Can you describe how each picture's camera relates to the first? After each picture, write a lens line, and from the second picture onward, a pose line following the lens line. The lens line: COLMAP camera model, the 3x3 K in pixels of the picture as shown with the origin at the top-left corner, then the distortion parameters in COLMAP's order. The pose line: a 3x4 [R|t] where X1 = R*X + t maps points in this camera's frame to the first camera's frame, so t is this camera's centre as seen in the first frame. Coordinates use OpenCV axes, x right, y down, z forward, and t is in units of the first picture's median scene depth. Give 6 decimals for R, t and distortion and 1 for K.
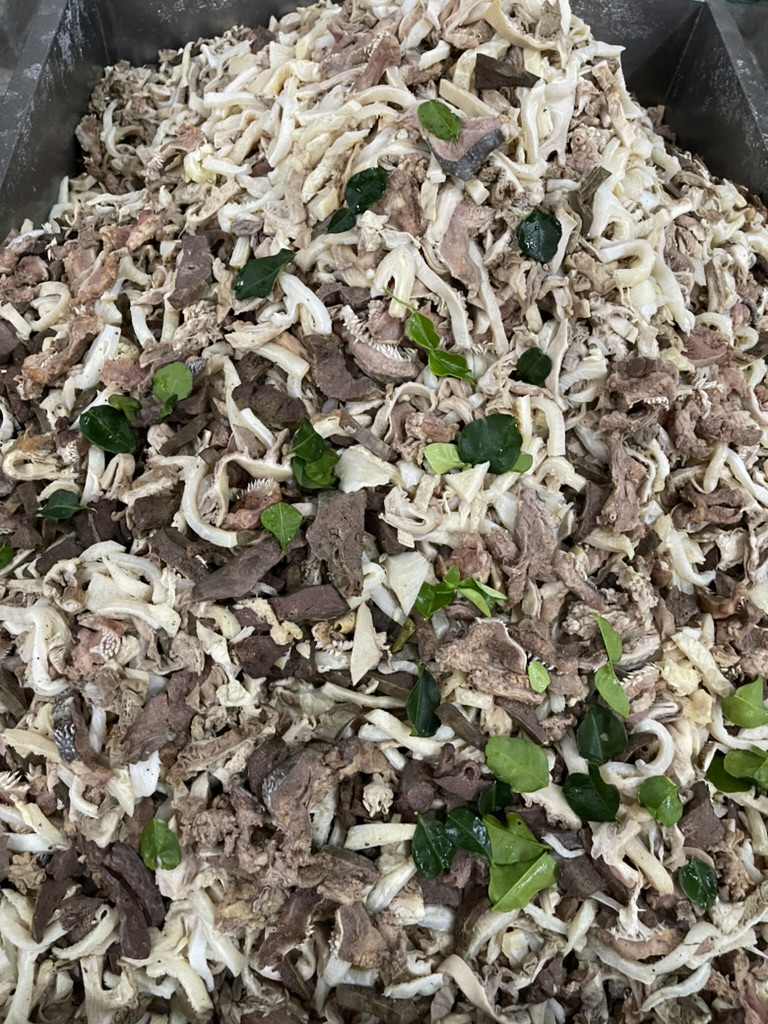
lens RADIAL K [[776.9, 0, 384.0], [0, 776.9, 512.0], [0, 0, 1]] dist [0.052337, -0.055397]
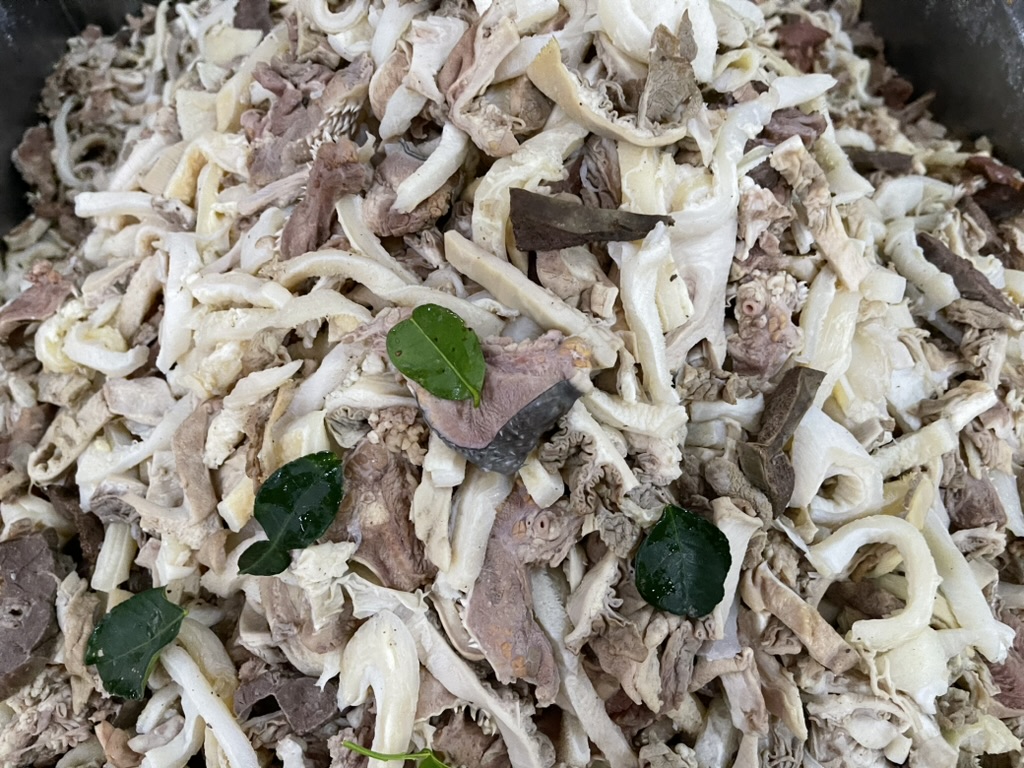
lens RADIAL K [[782.6, 0, 512.0], [0, 782.6, 384.0], [0, 0, 1]] dist [0.044411, -0.072676]
pose [[0.994266, -0.083094, -0.067307, 0.133243], [0.087447, 0.994076, 0.064536, -0.475936], [0.061546, -0.070052, 0.995643, 0.517491]]
